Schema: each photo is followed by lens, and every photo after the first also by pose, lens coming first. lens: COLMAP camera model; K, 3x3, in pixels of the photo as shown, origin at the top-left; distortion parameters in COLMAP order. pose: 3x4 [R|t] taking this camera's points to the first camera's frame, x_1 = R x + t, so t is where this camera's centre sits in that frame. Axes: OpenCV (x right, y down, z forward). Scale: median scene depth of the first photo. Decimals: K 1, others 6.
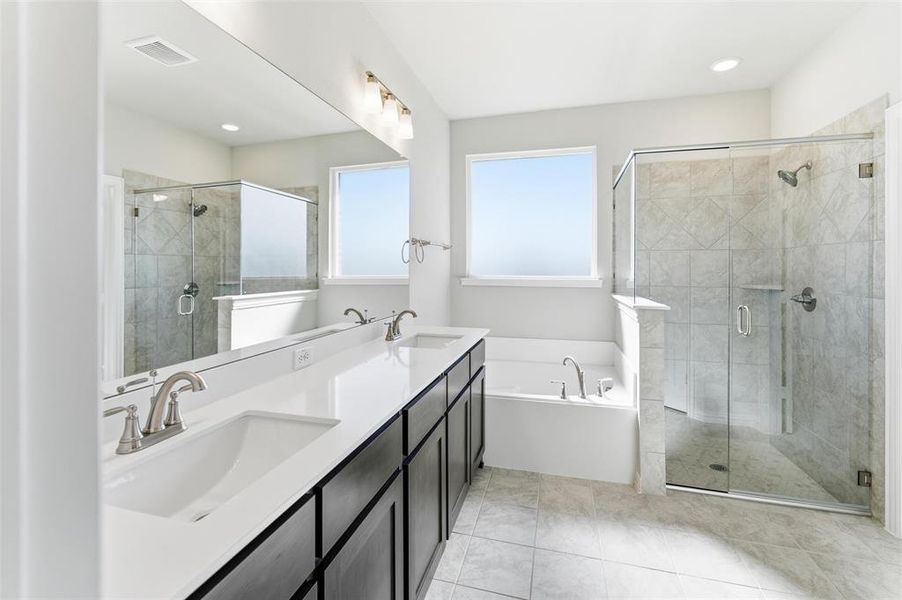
lens RADIAL K [[392.5, 0, 440.7], [0, 392.5, 273.3], [0, 0, 1]] dist [-0.008076, 0.000756]
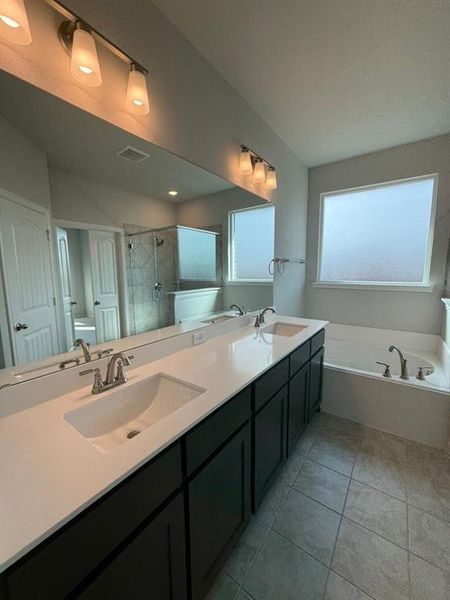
lens RADIAL K [[235.6, 0, 220.9], [0, 235.6, 300.1], [0, 0, 1]] dist [-0.001849, -0.000938]
pose [[0.935964, 0.035923, -0.350259, 0.054714], [0.008817, 0.992078, 0.125311, -0.047655], [0.351986, -0.120375, 0.928233, 0.081886]]
